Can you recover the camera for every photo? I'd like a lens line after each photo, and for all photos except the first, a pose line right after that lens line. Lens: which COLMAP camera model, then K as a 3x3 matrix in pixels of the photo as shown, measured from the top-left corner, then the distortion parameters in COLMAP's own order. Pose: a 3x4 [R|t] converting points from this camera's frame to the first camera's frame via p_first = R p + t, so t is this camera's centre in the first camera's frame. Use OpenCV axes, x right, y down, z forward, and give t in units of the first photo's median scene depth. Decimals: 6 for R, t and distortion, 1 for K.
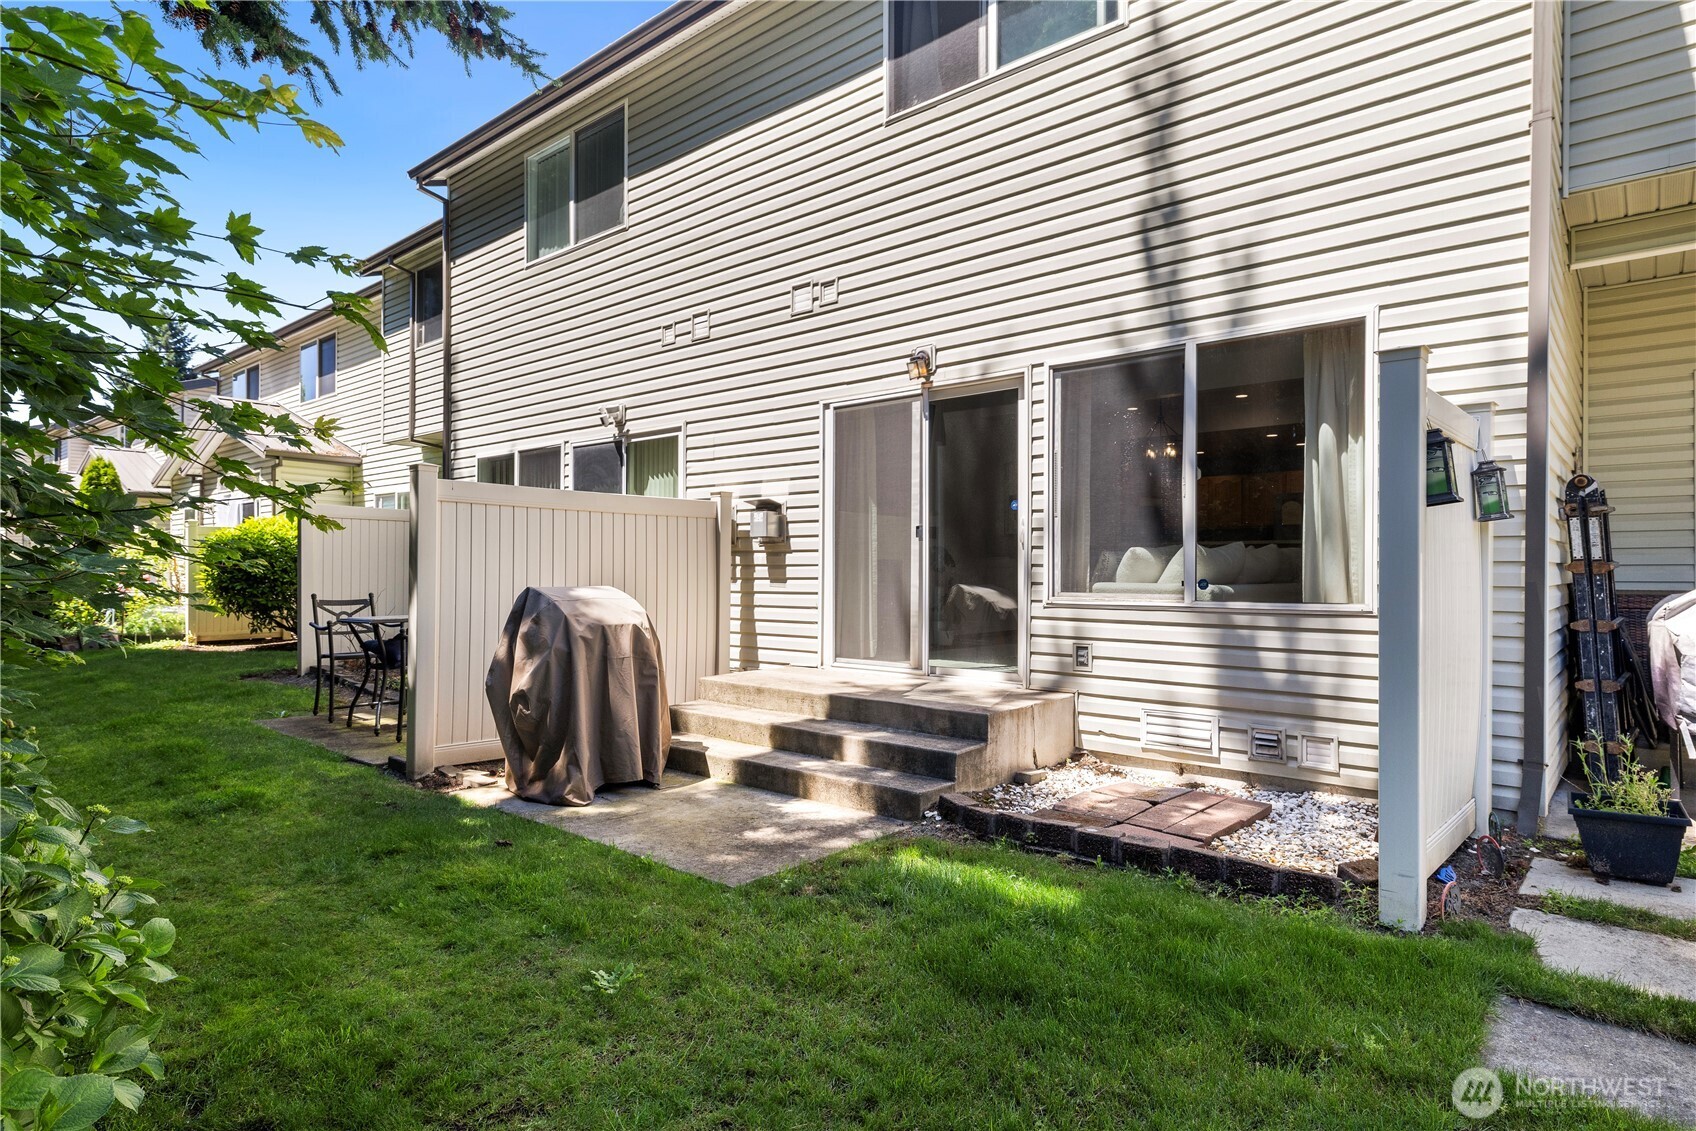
lens RADIAL K [[912.1, 0, 848.2], [0, 912.1, 573.6], [0, 0, 1]] dist [0.004394, 0.000289]
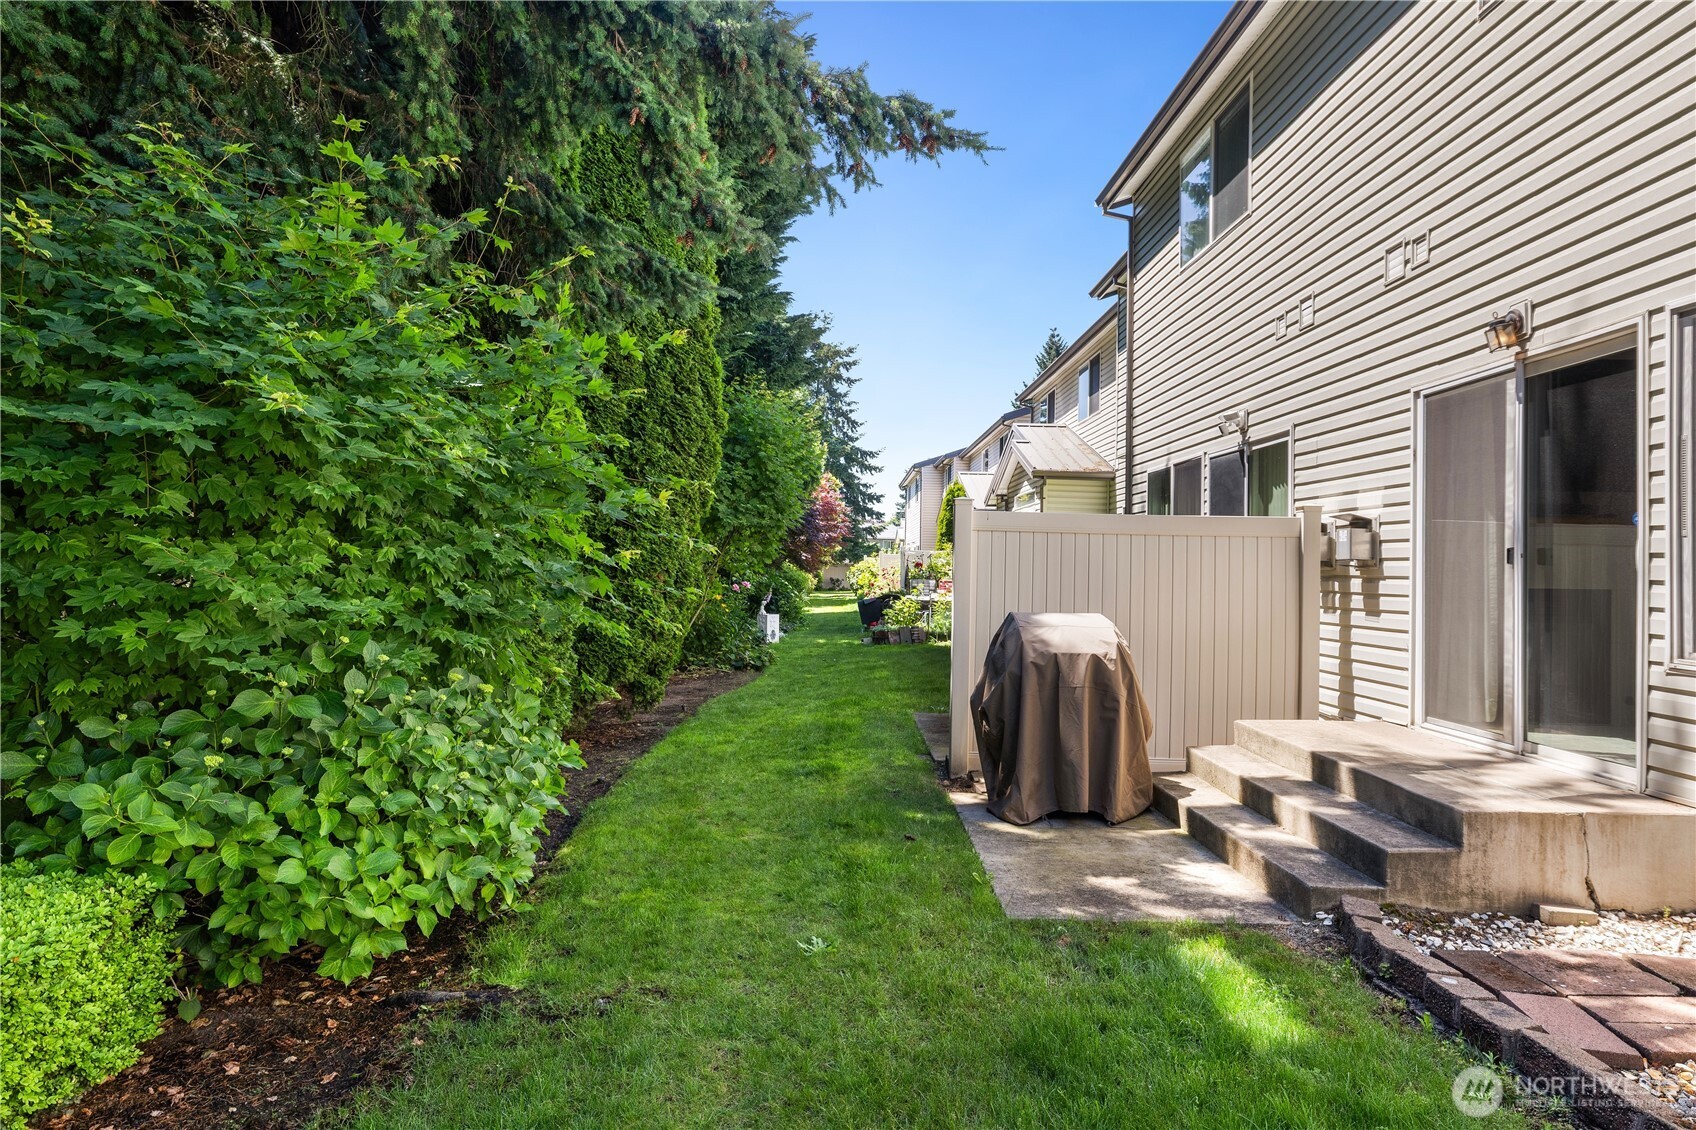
lens RADIAL K [[1028.8, 0, 847.0], [0, 1028.8, 556.4], [0, 0, 1]] dist [0.010049, 0.002937]
pose [[0.658104, -0.000759, -0.752926, 0.320187], [-0.017017, 0.999729, -0.015882, -0.021241], [0.752734, 0.023264, 0.657913, 0.046095]]
